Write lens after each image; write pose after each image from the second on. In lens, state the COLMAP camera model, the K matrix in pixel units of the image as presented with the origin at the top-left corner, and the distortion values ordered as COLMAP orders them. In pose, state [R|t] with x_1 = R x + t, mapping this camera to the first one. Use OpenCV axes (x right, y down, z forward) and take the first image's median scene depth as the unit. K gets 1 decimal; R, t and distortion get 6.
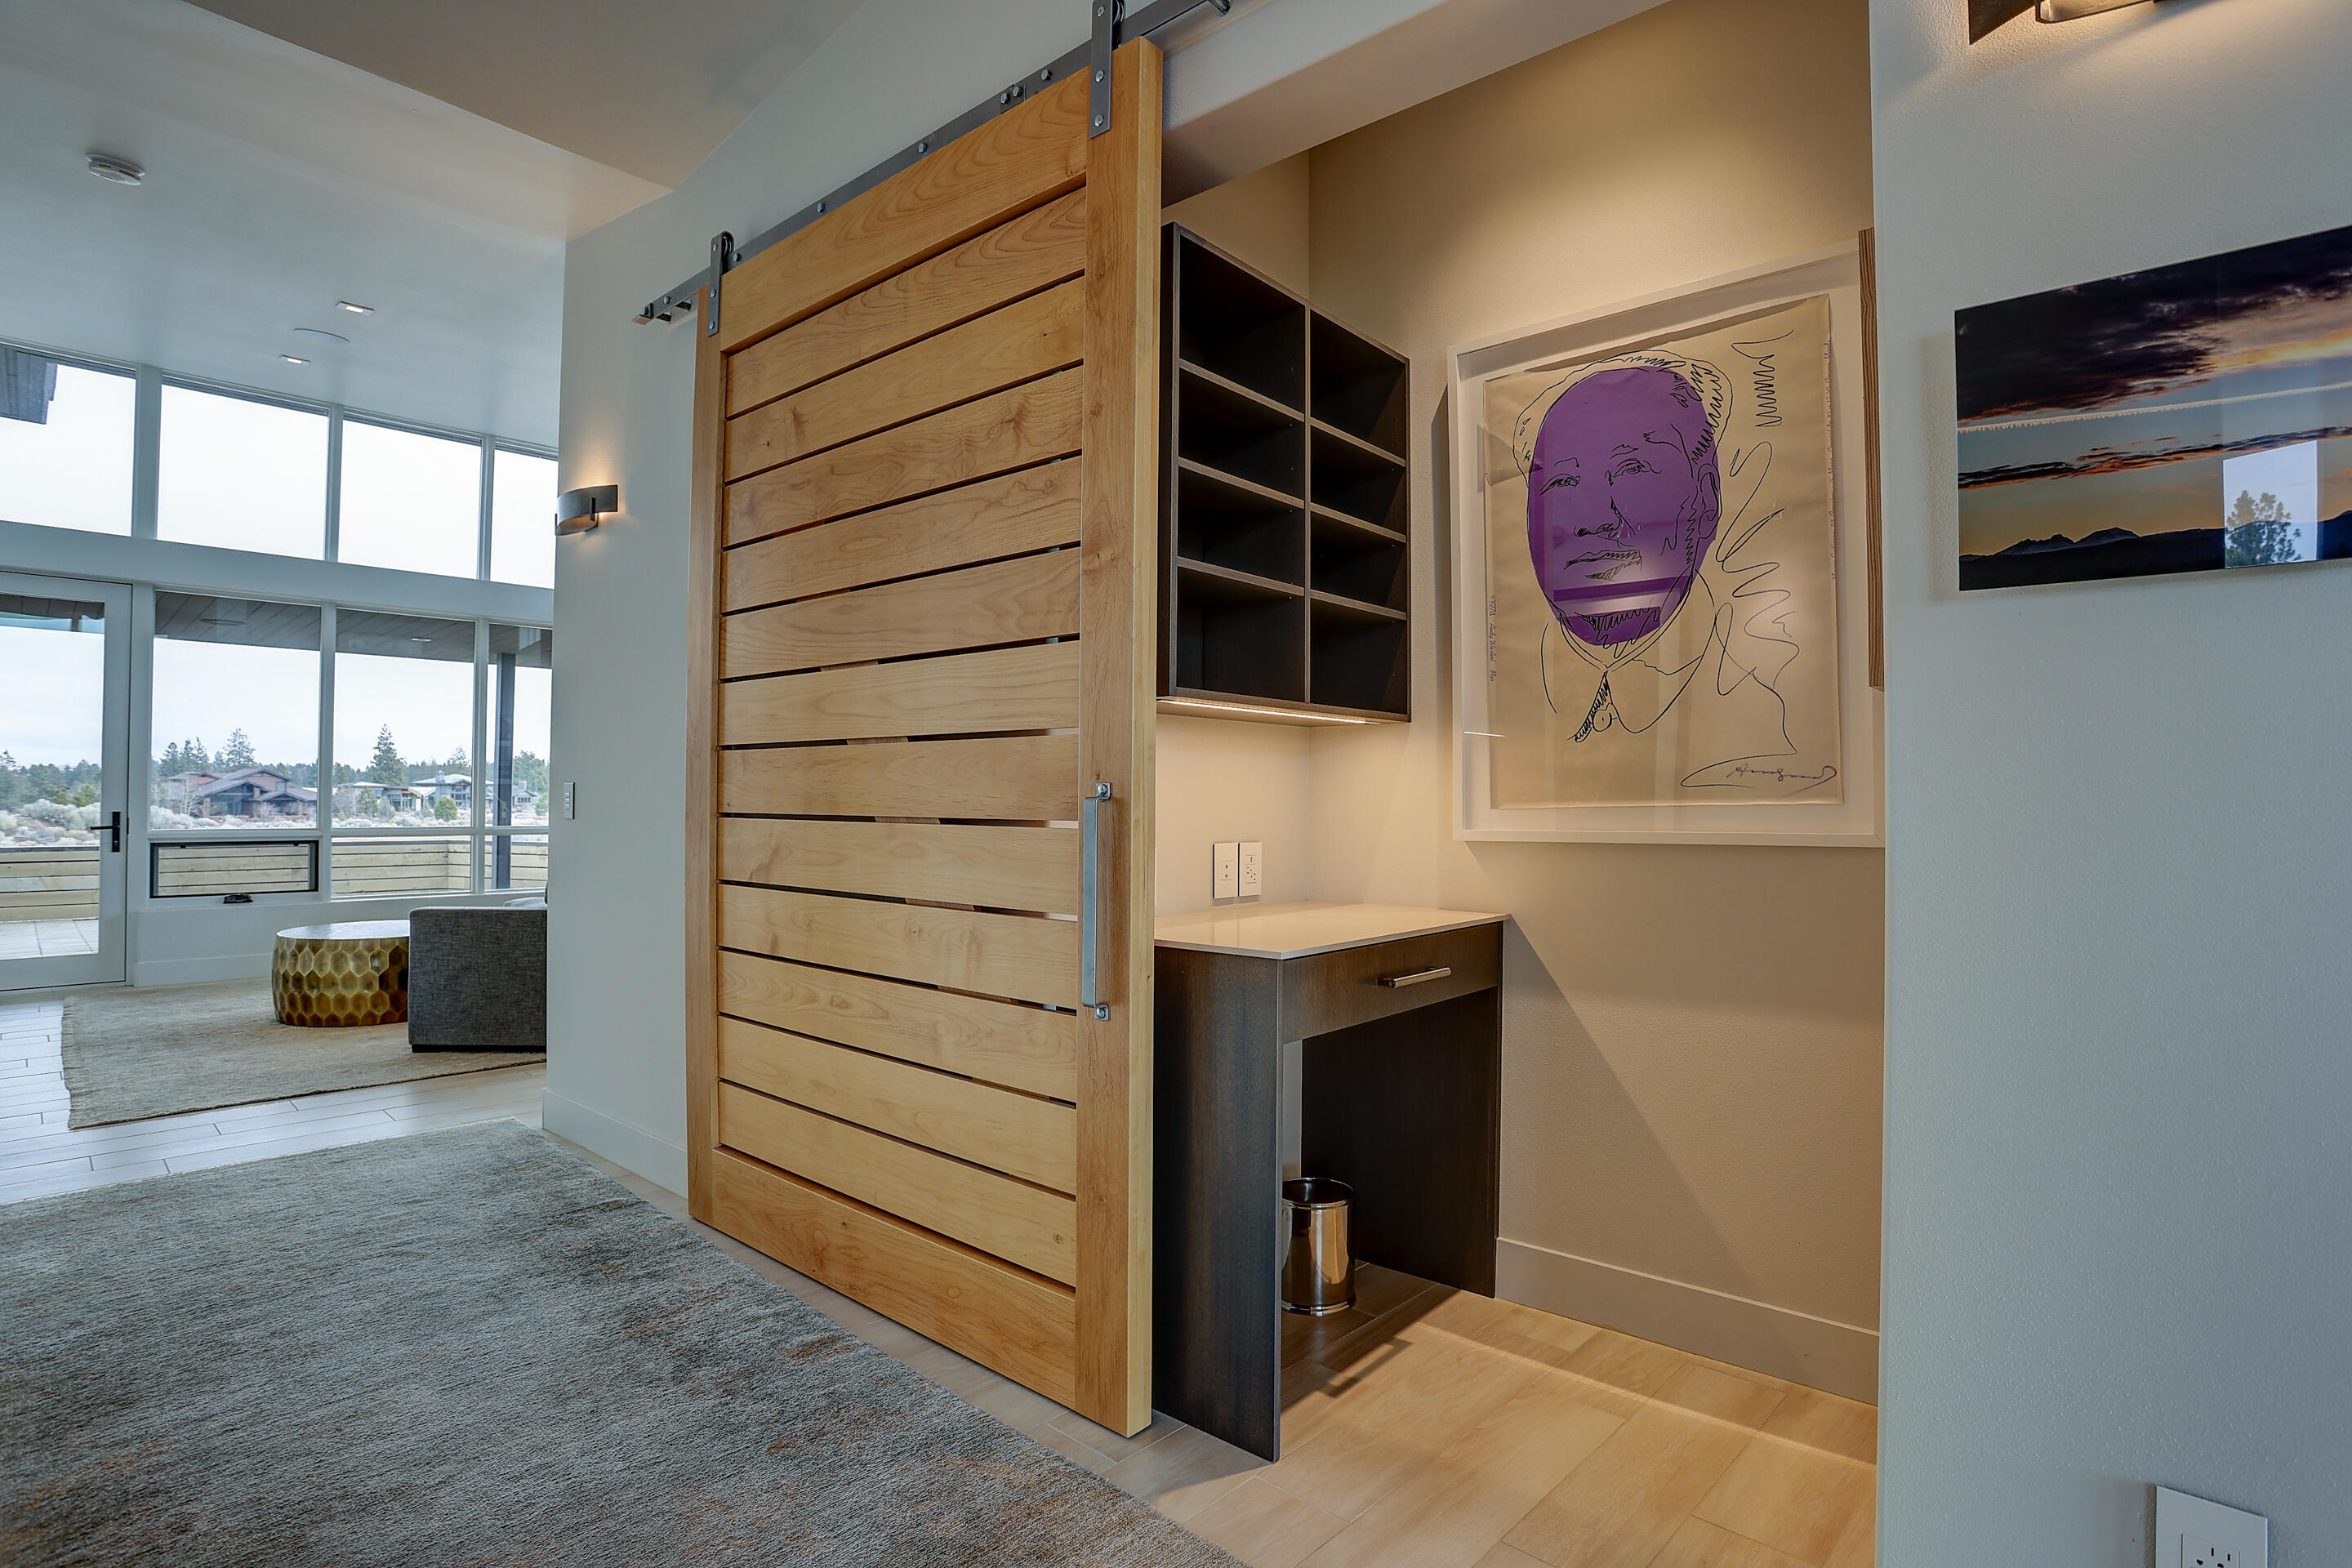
lens RADIAL K [[1180.0, 0, 1176.4], [0, 1180.0, 786.1], [0, 0, 1]] dist [-0.006978, 0.001150]
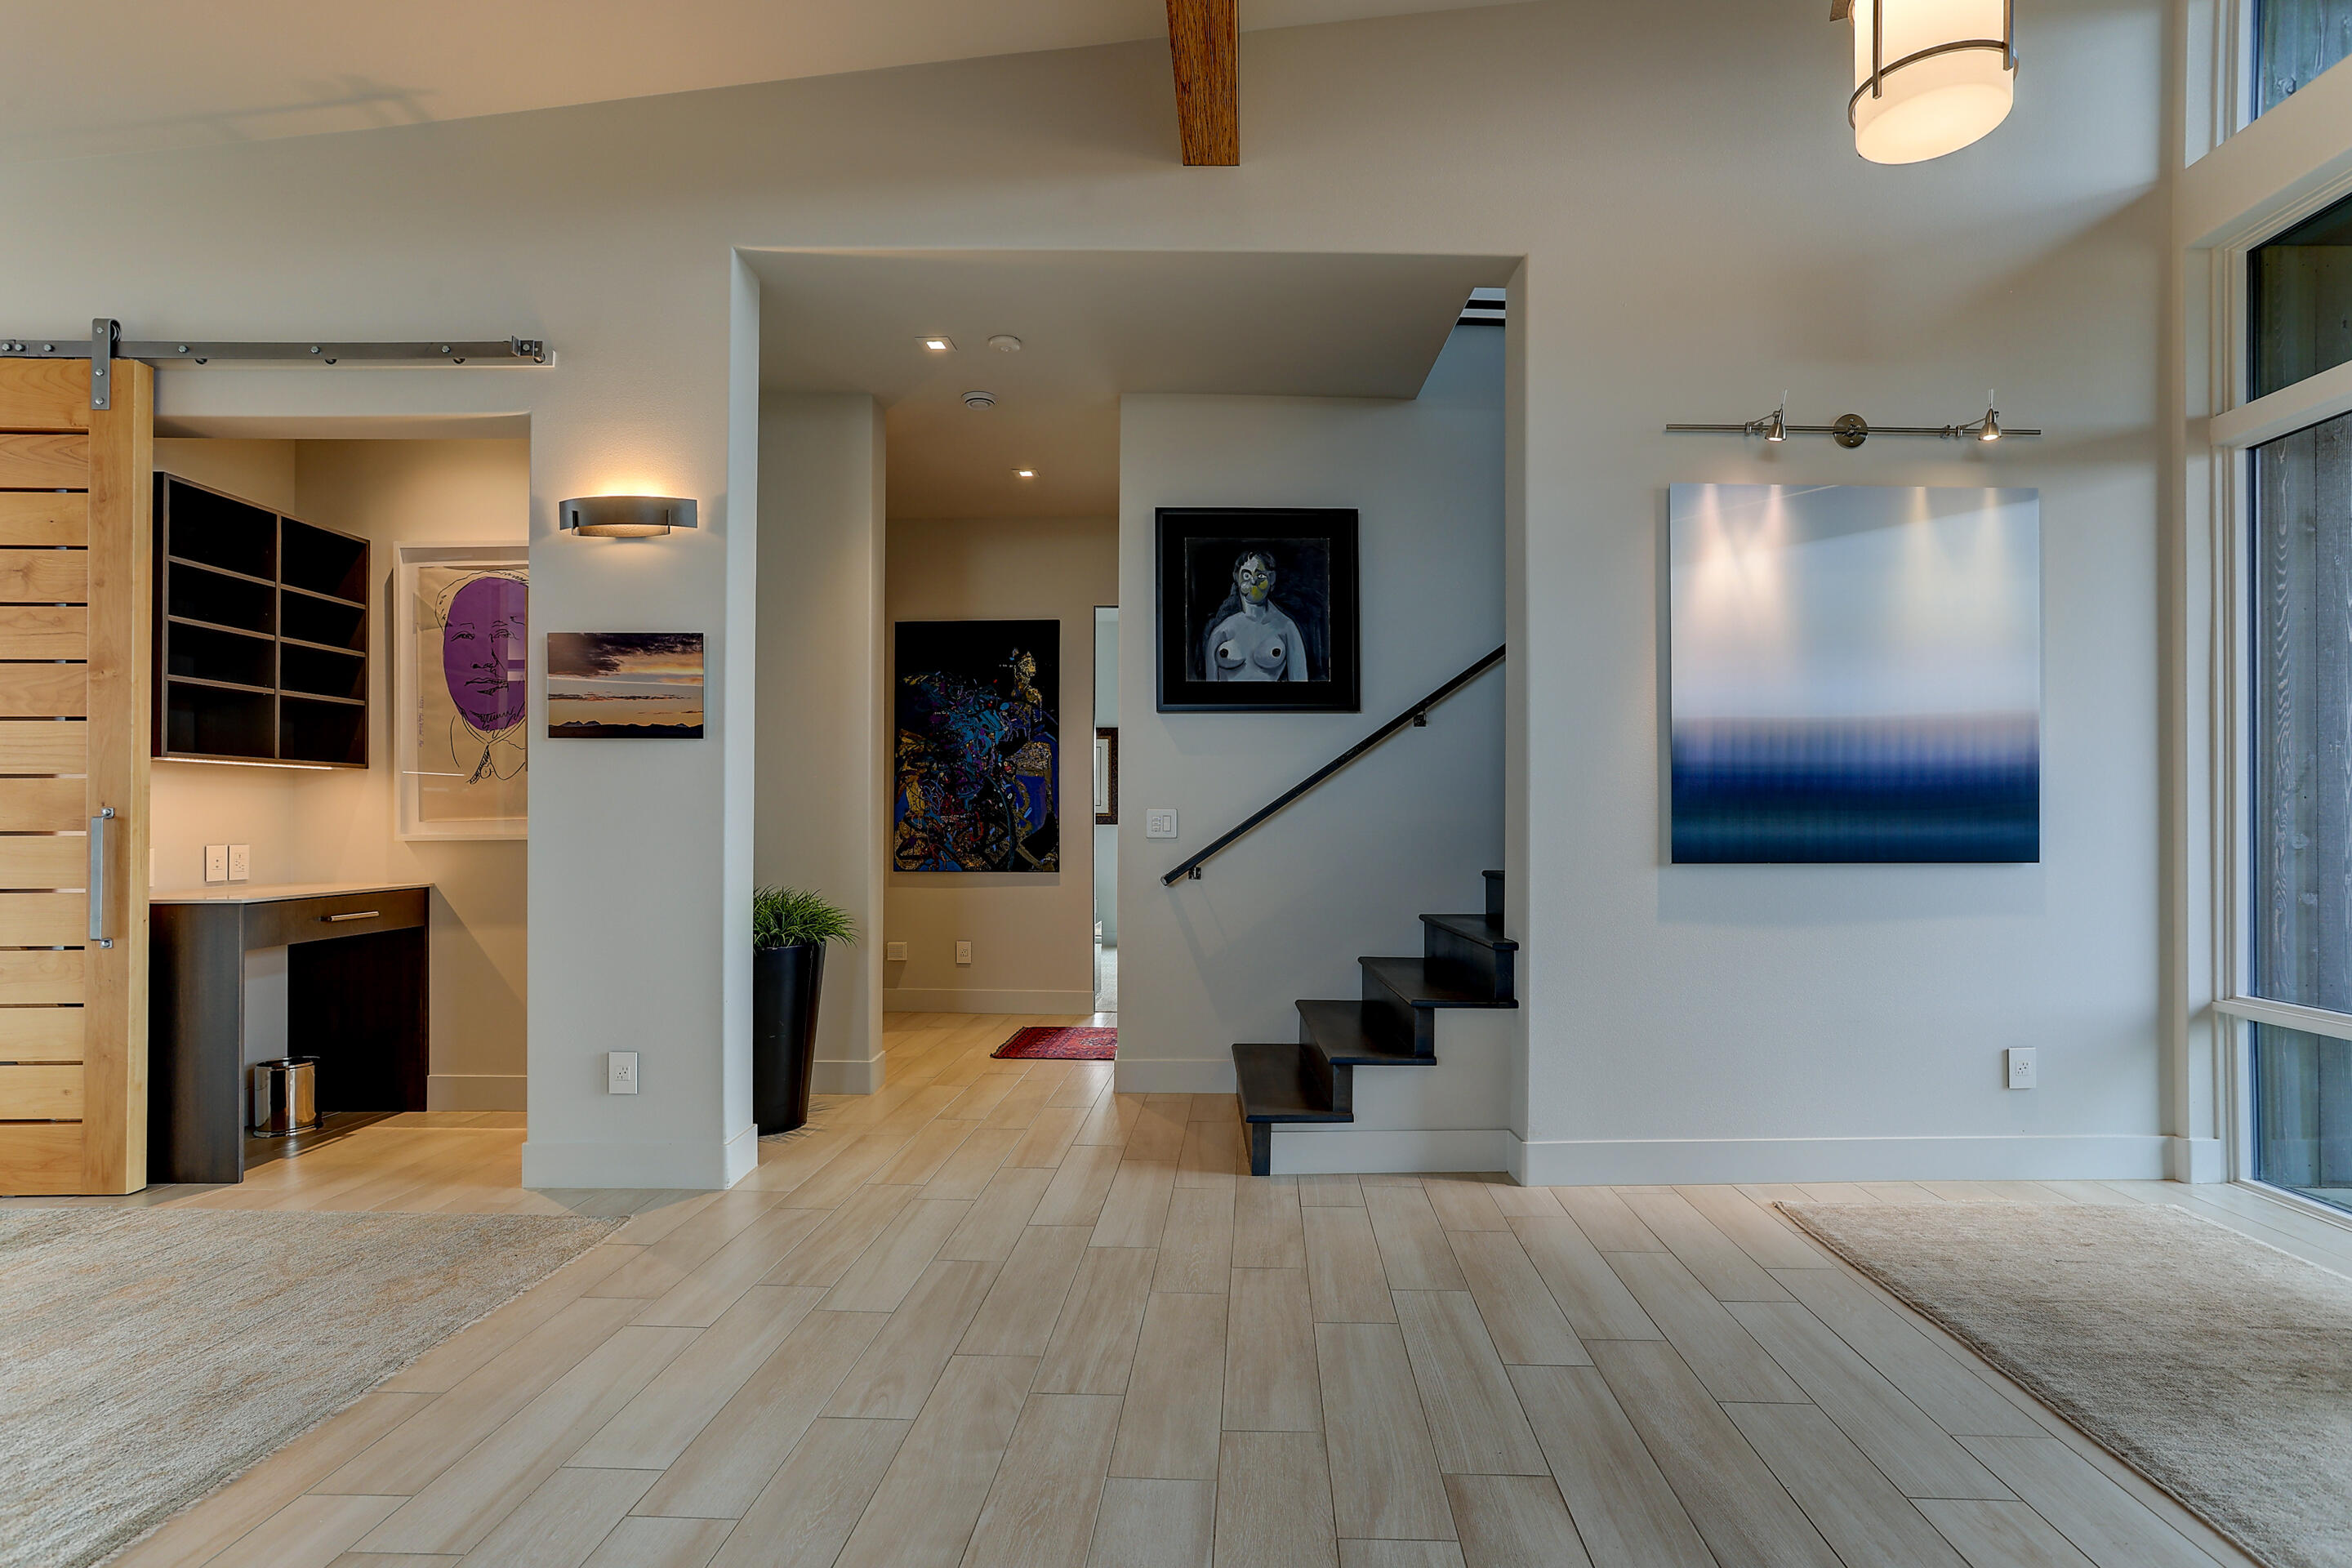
lens RADIAL K [[1138.7, 0, 1237.1], [0, 1138.7, 812.6], [0, 0, 1]] dist [-0.013299, 0.003681]
pose [[0.743389, -0.003317, 0.668851, 0.018578], [0.000184, 0.999989, 0.004754, -0.000298], [-0.668860, -0.003411, 0.743381, -0.380012]]
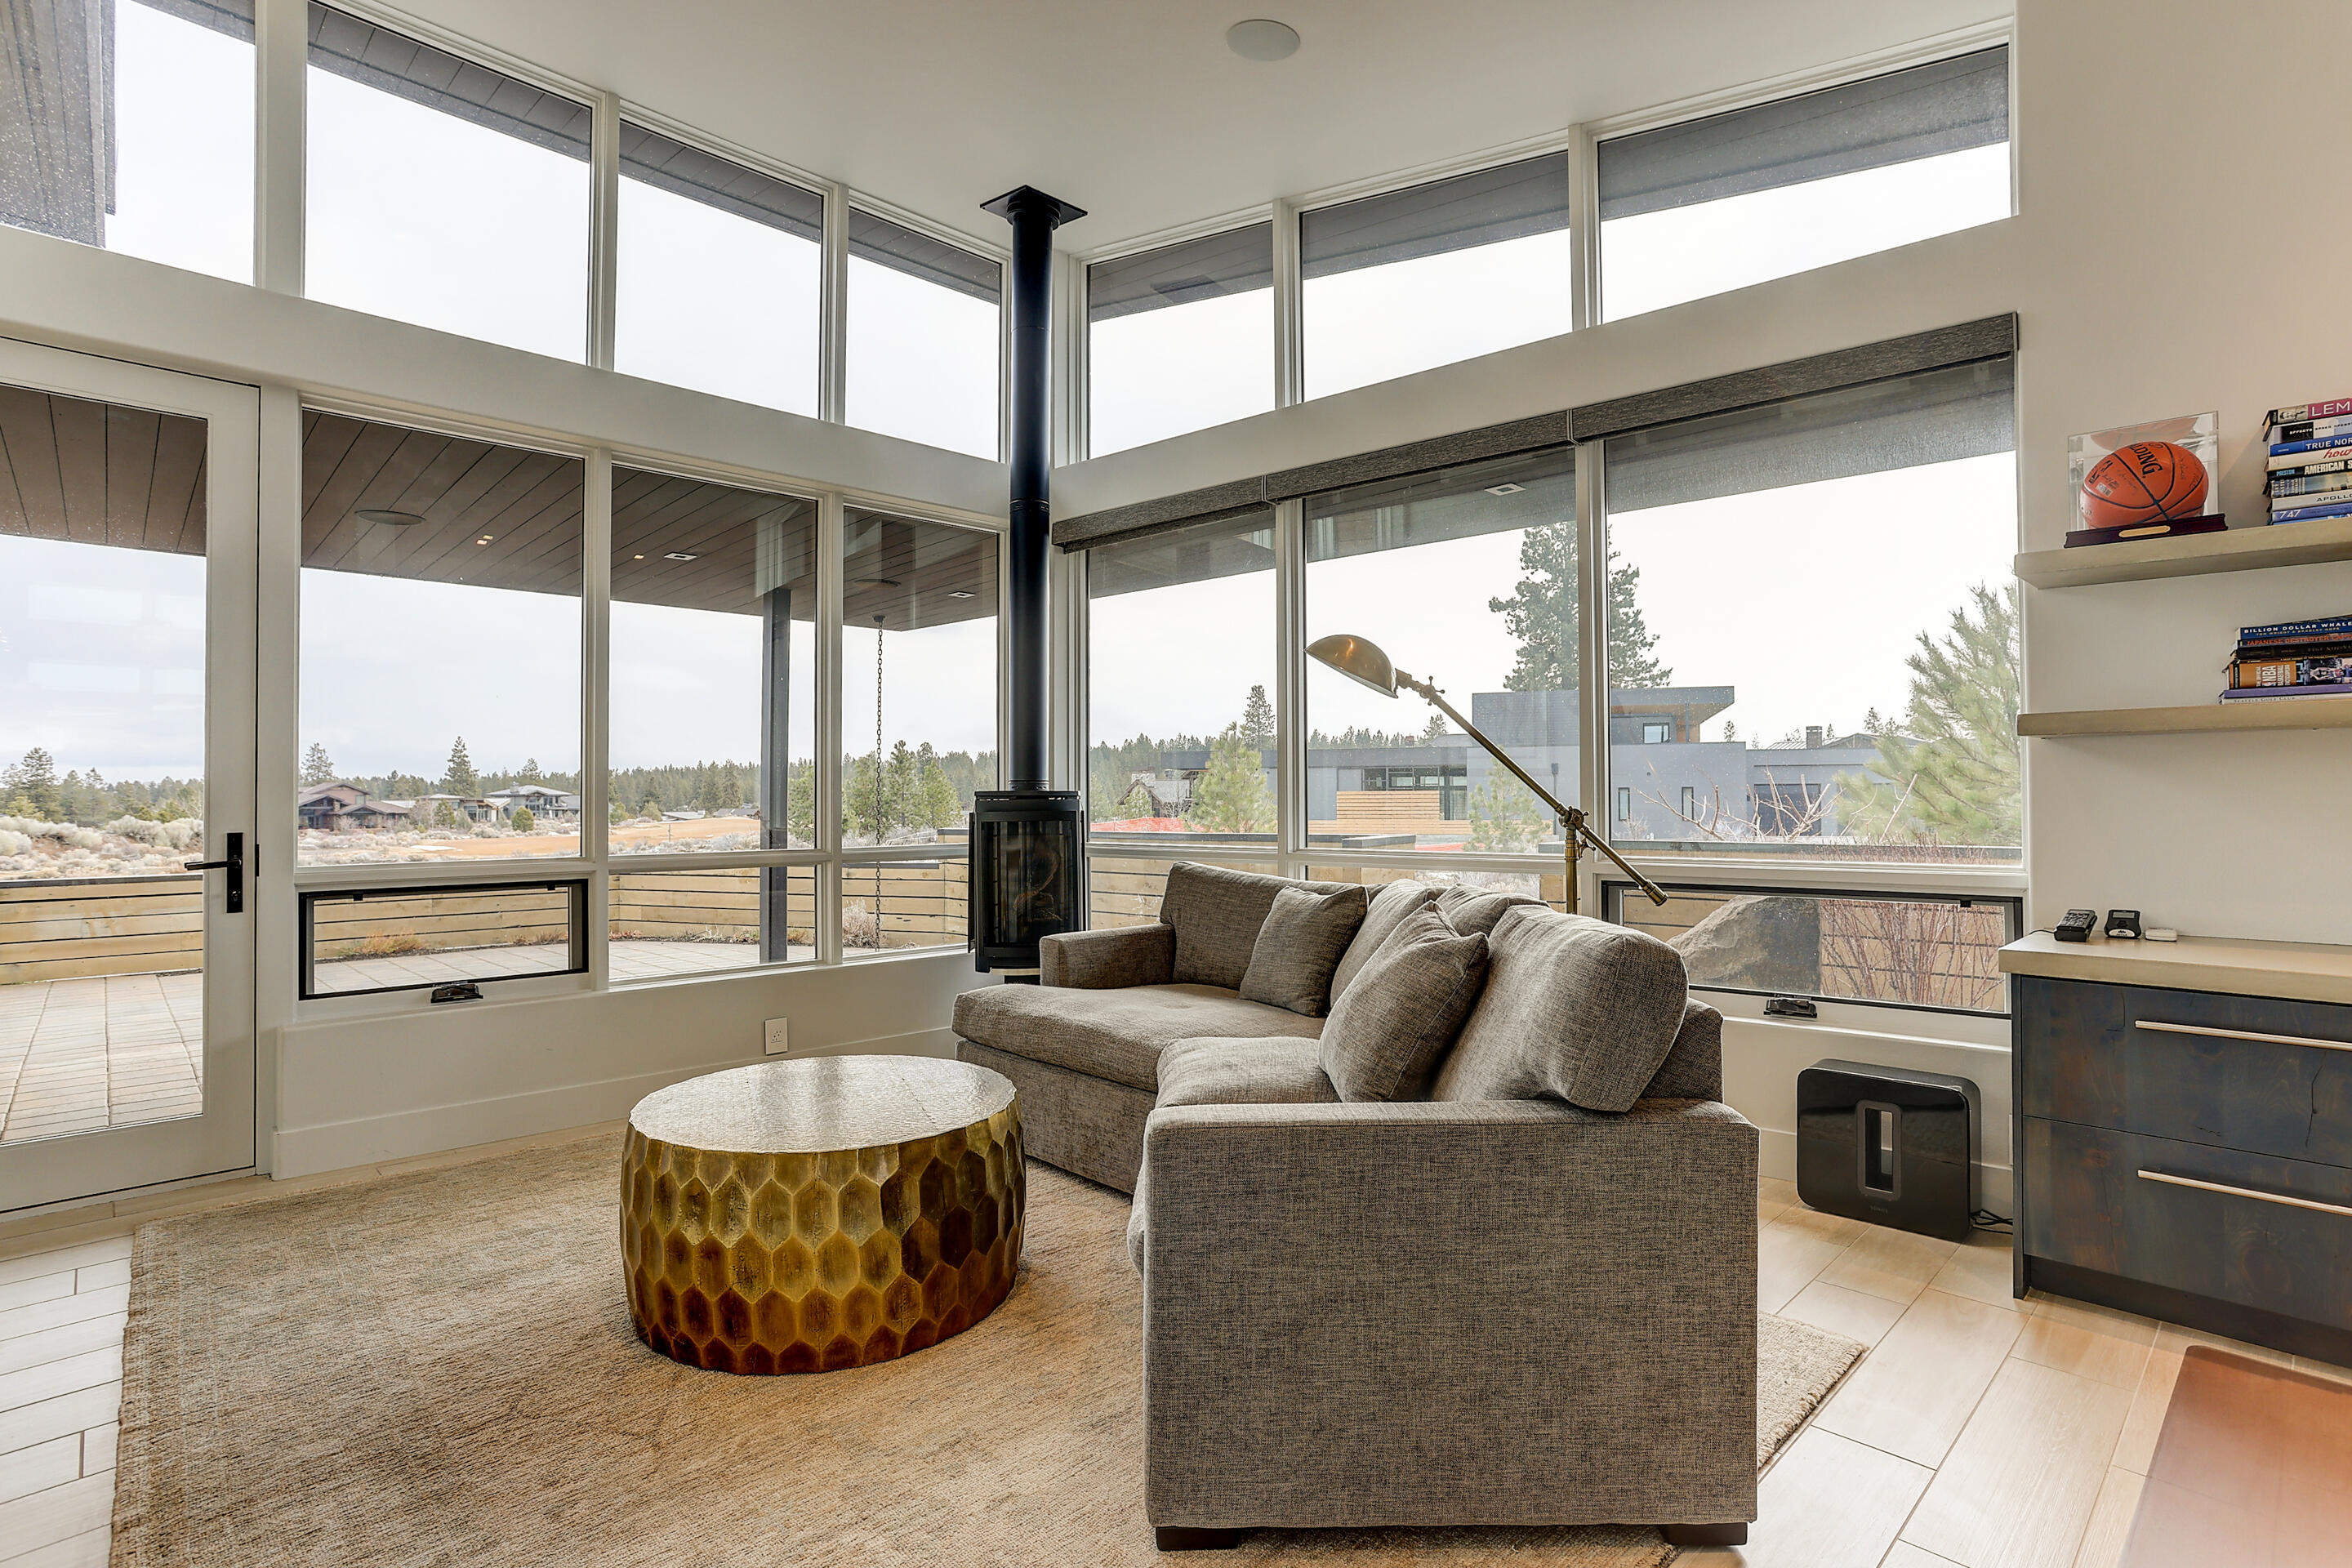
lens RADIAL K [[1186.2, 0, 1191.6], [0, 1186.2, 799.3], [0, 0, 1]] dist [-0.028418, 0.021128]
pose [[0.999357, -0.013651, -0.033147, -0.468951], [0.013969, 0.999858, 0.009397, 0.008336], [0.033014, -0.009854, 0.999406, 0.503080]]
